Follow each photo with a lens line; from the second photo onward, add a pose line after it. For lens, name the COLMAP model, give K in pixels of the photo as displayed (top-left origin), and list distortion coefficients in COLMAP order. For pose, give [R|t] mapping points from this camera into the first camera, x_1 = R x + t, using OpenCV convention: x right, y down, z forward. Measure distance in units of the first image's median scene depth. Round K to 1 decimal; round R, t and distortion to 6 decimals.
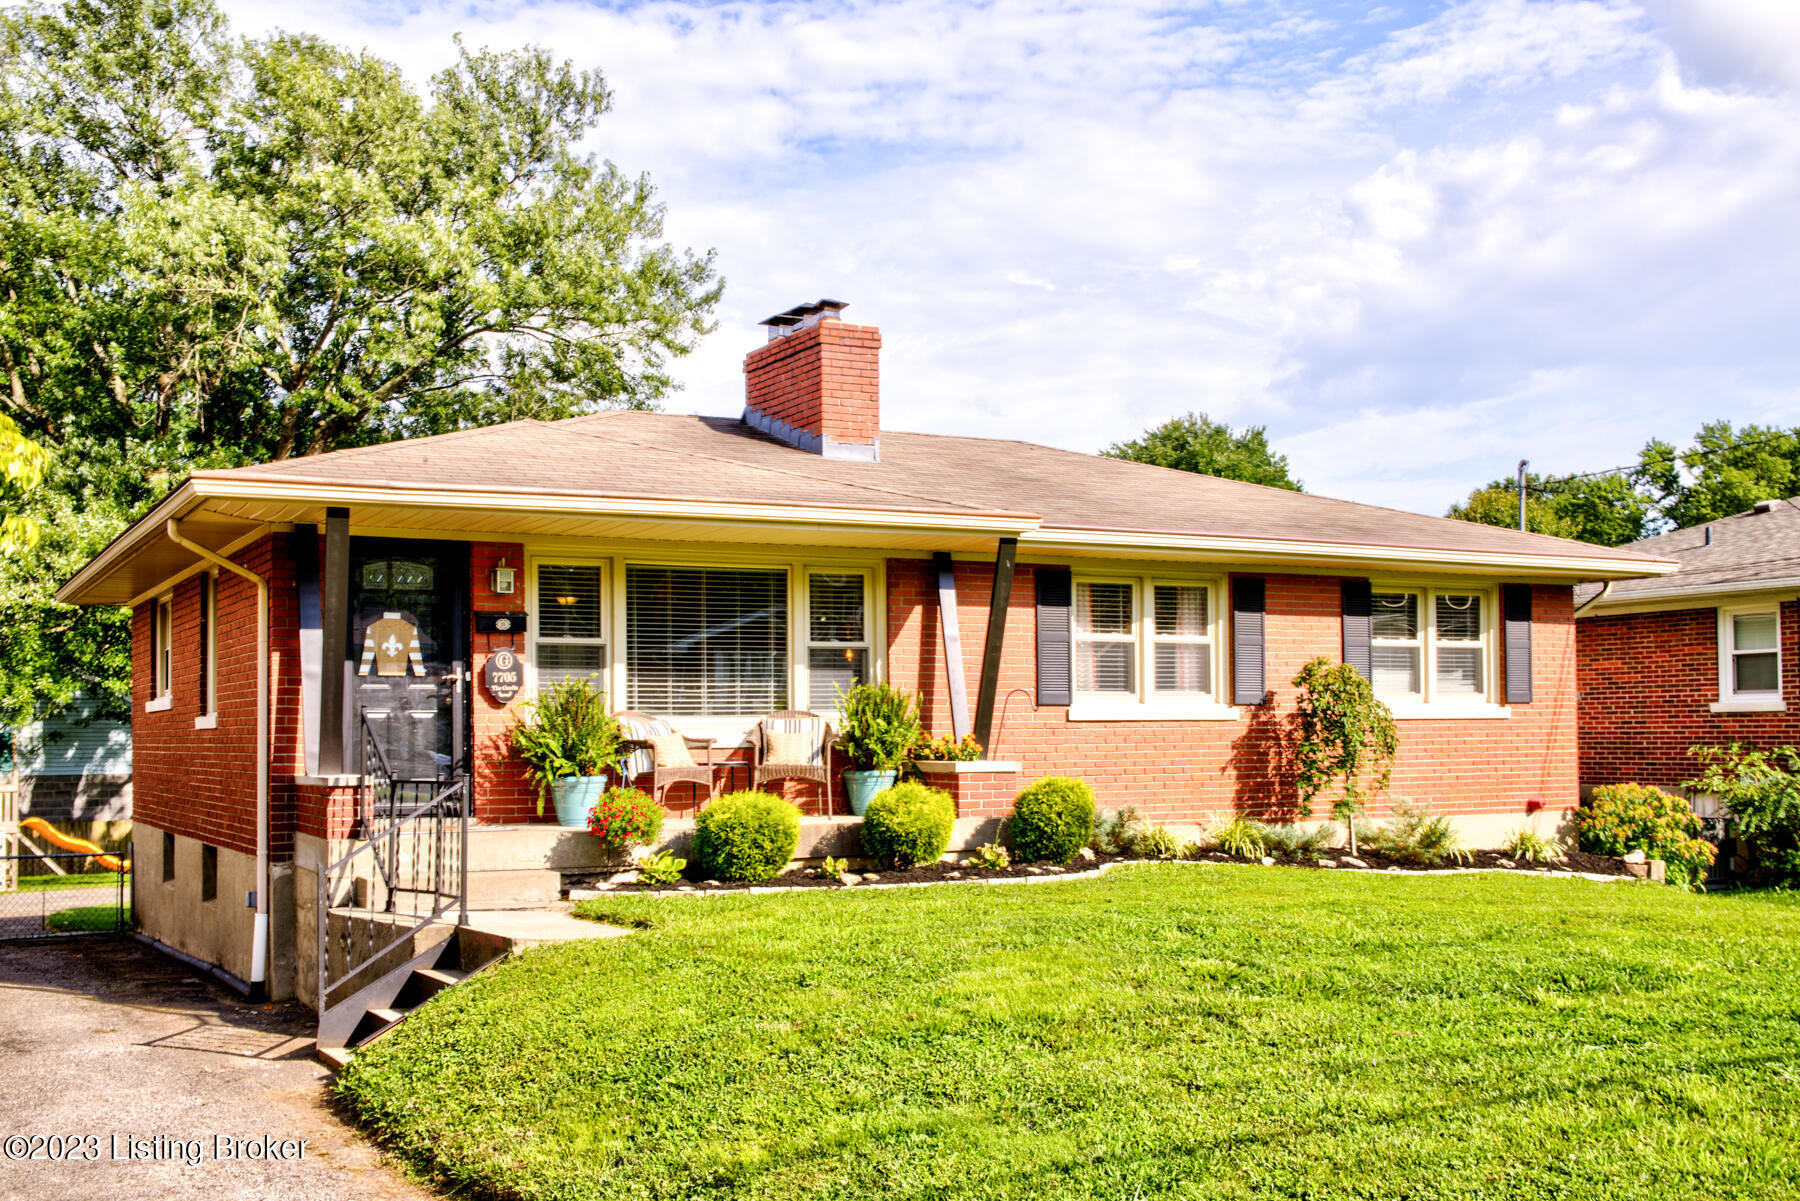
lens RADIAL K [[1904.4, 0, 901.6], [0, 1904.4, 619.9], [0, 0, 1]] dist [0.014488, 0.000000]
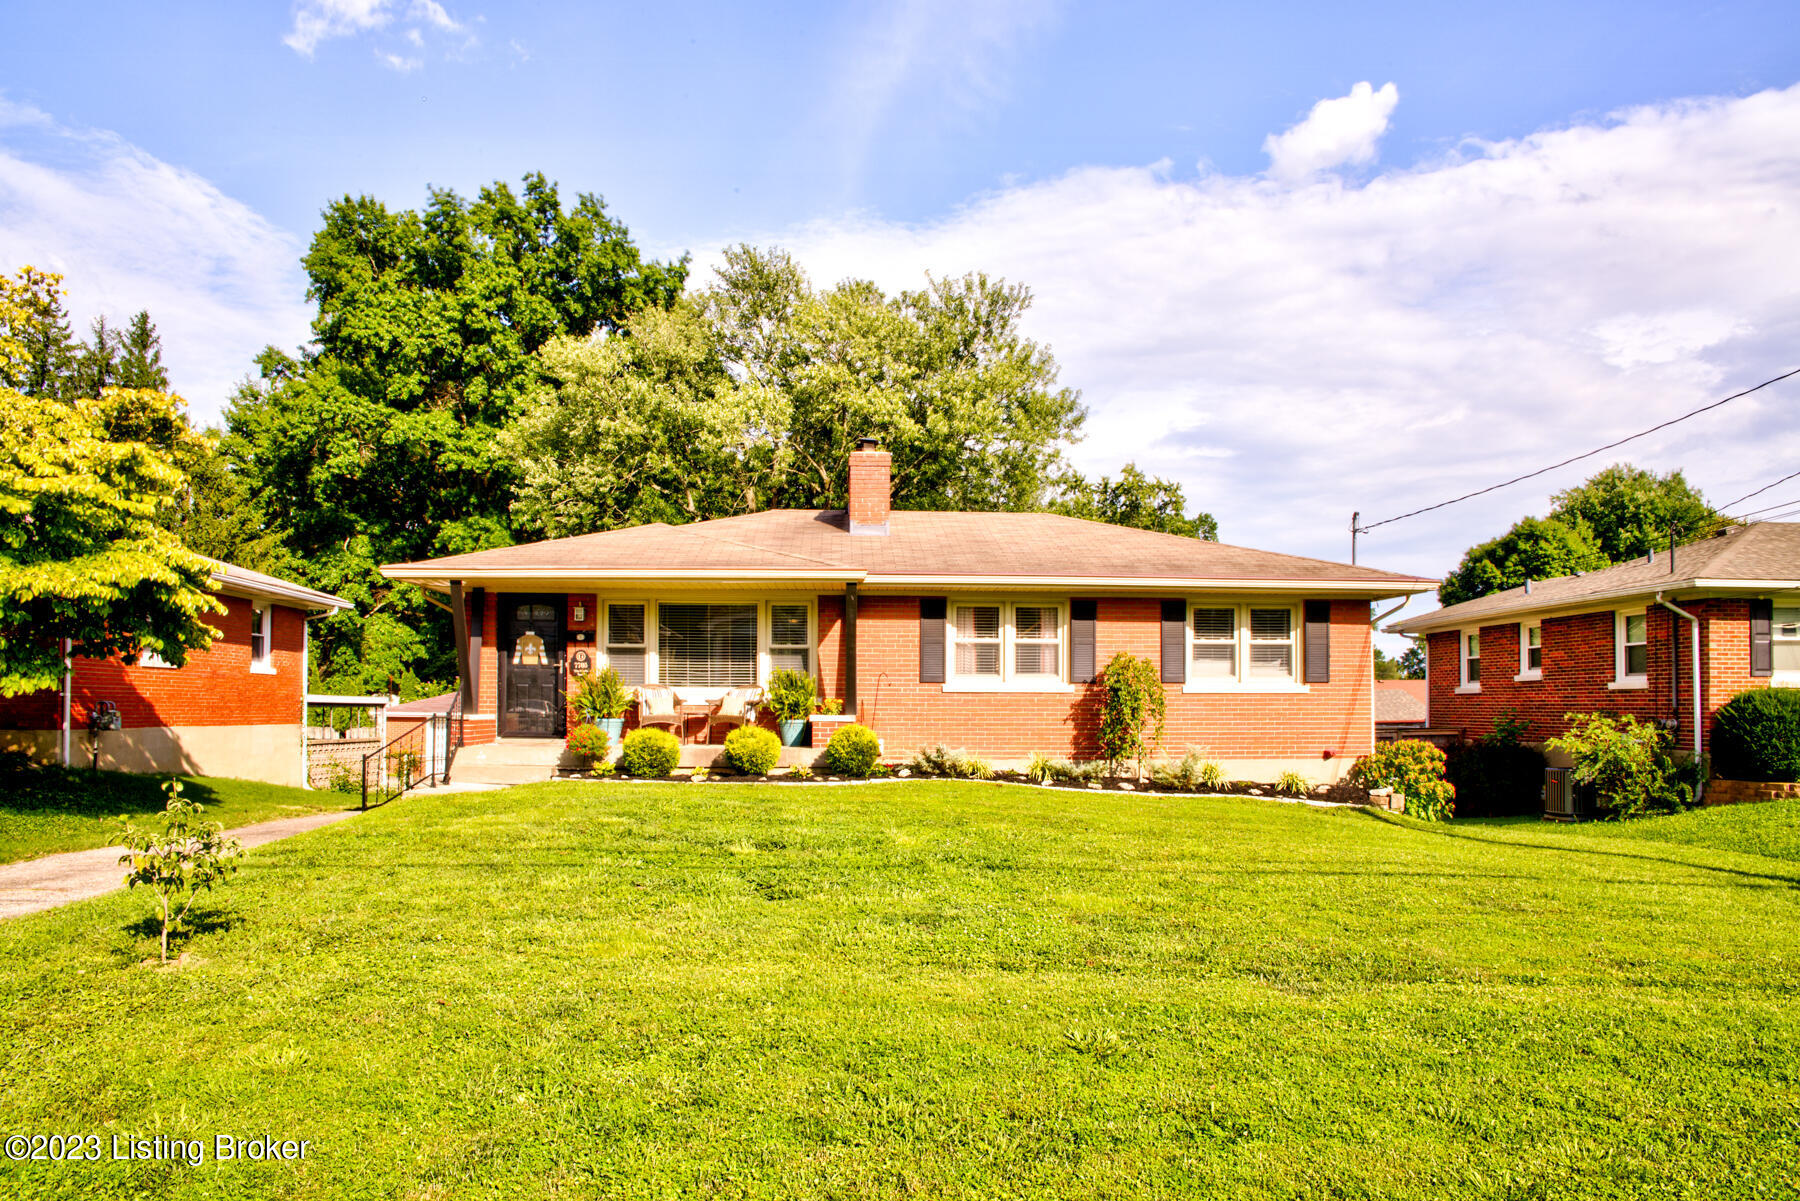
lens RADIAL K [[1303.8, 0, 916.6], [0, 1303.8, 622.7], [0, 0, 1]] dist [-0.089237, 0.034923]
pose [[0.899178, -0.015286, -0.437317, 0.574348], [0.014076, 0.999883, -0.006008, 0.000557], [0.437357, -0.000753, 0.899288, -0.003916]]
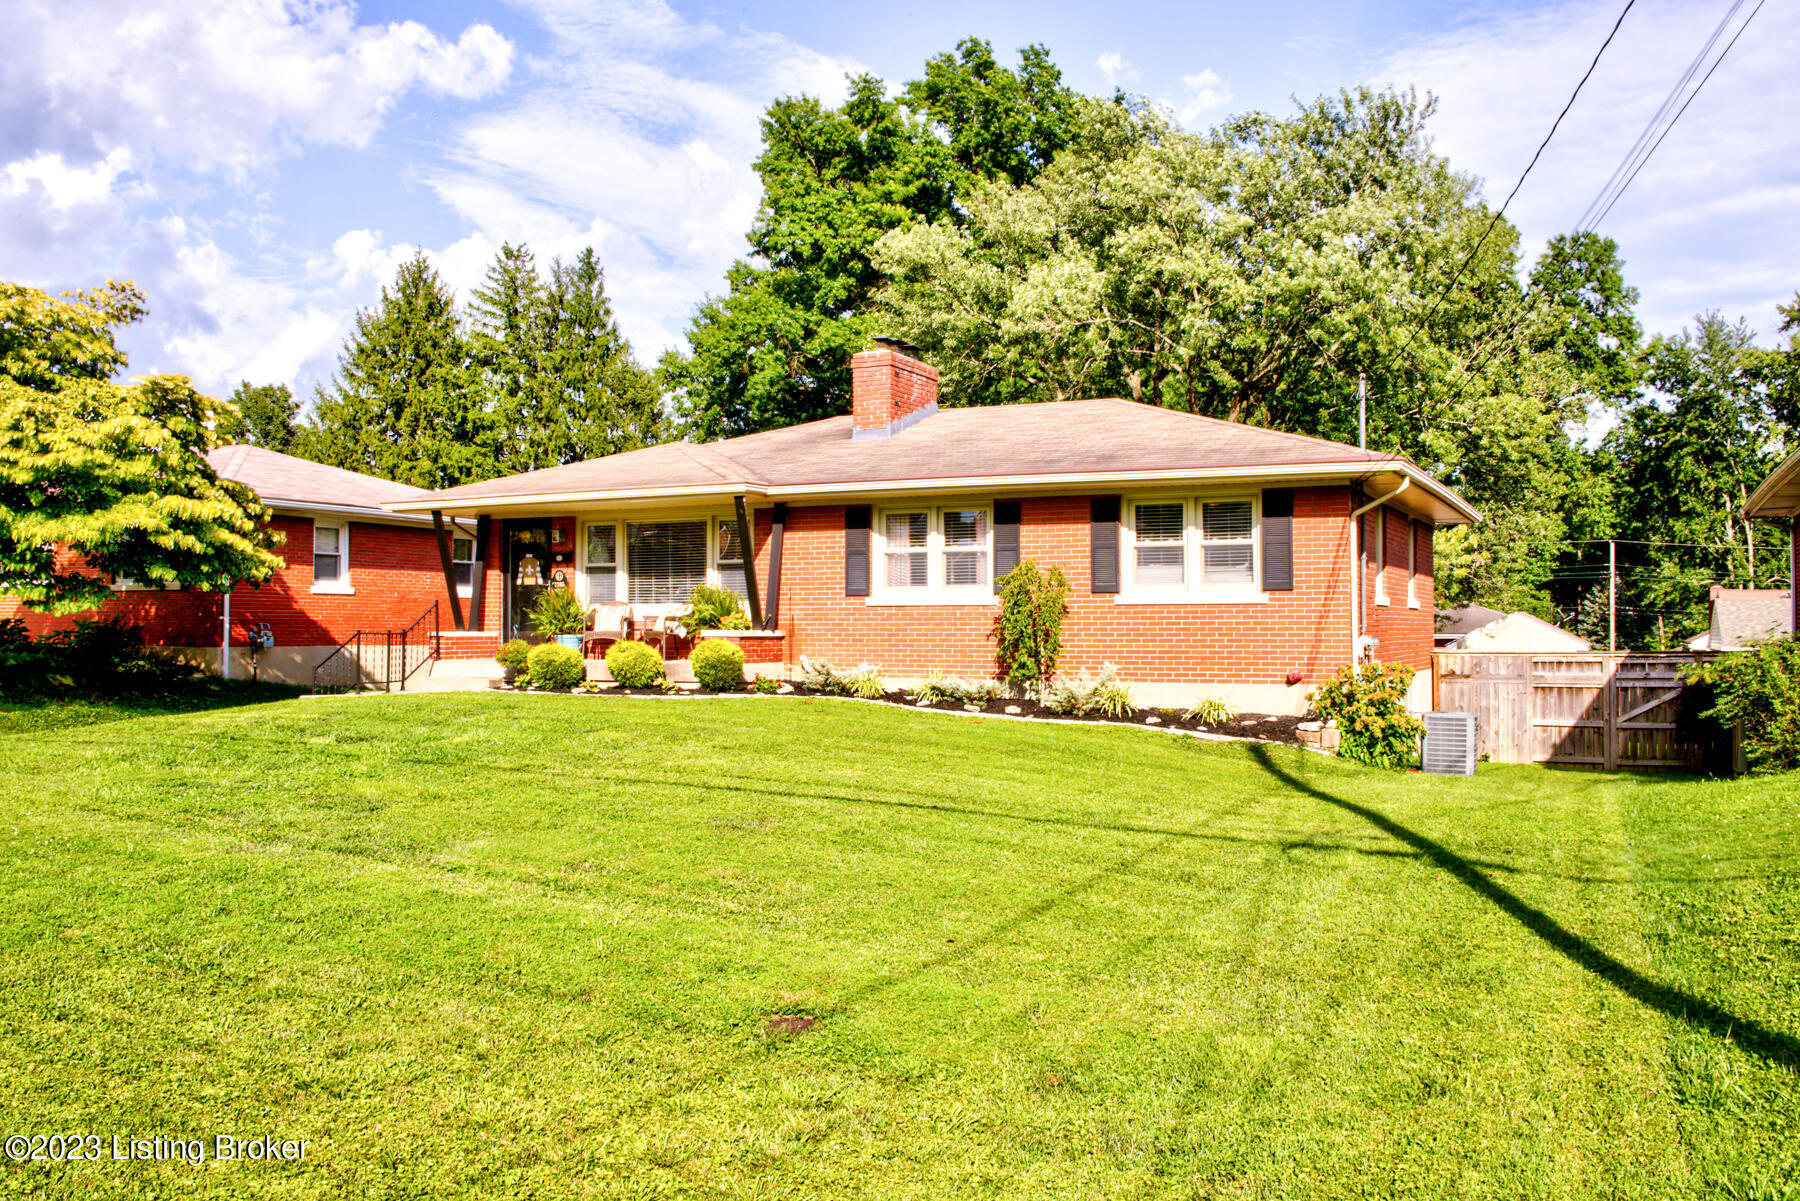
lens RADIAL K [[1532.3, 0, 888.5], [0, 1532.3, 595.4], [0, 0, 1]] dist [-0.081116, 0.067390]
pose [[0.572635, -0.005673, -0.819791, 1.143245], [0.046762, 0.998574, 0.025753, 0.014237], [0.818476, -0.053082, 0.572084, 0.327761]]
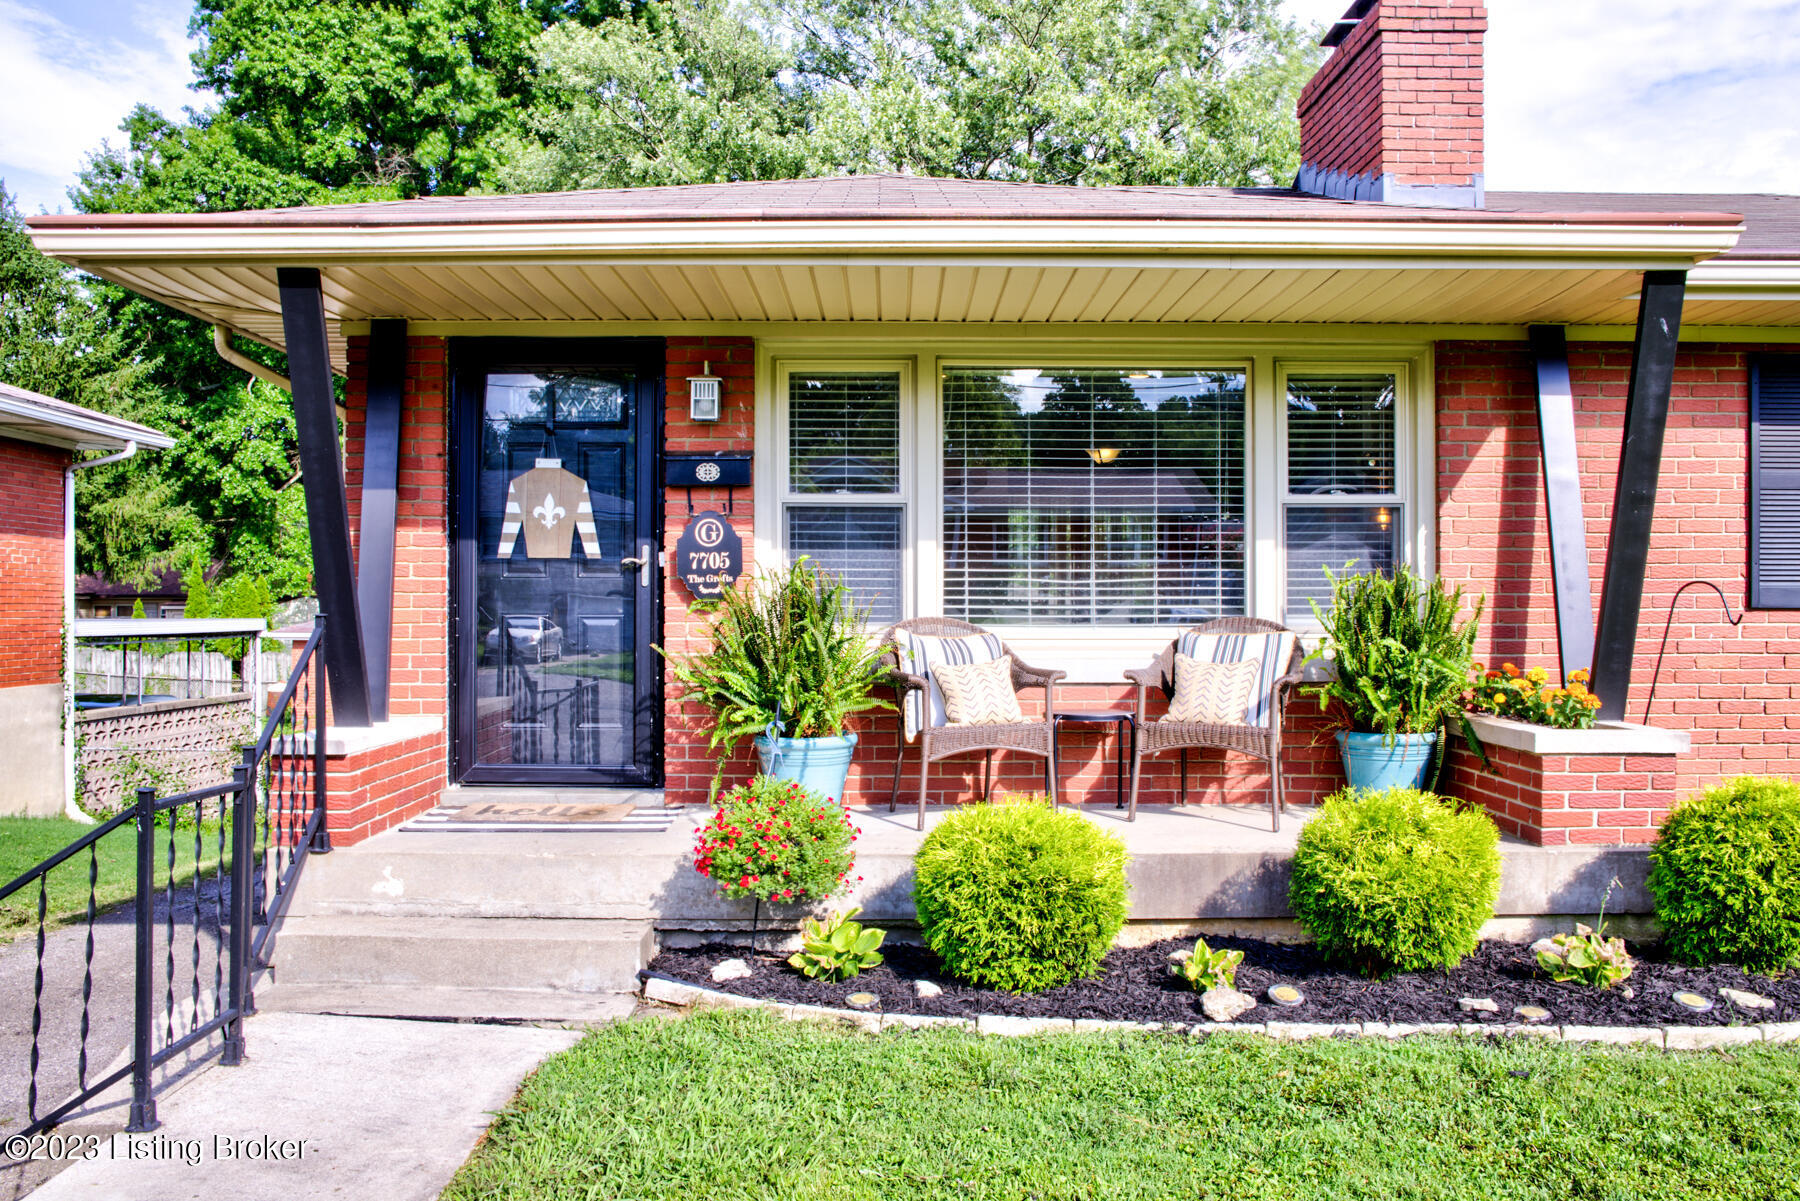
lens RADIAL K [[1532.3, 0, 912.5], [0, 1532.3, 571.7], [0, 0, 1]] dist [-0.081116, 0.067390]
pose [[0.883198, 0.001046, -0.469000, 0.063688], [0.018192, 0.999169, 0.036487, 0.015152], [0.468648, -0.040757, 0.882444, 0.538192]]
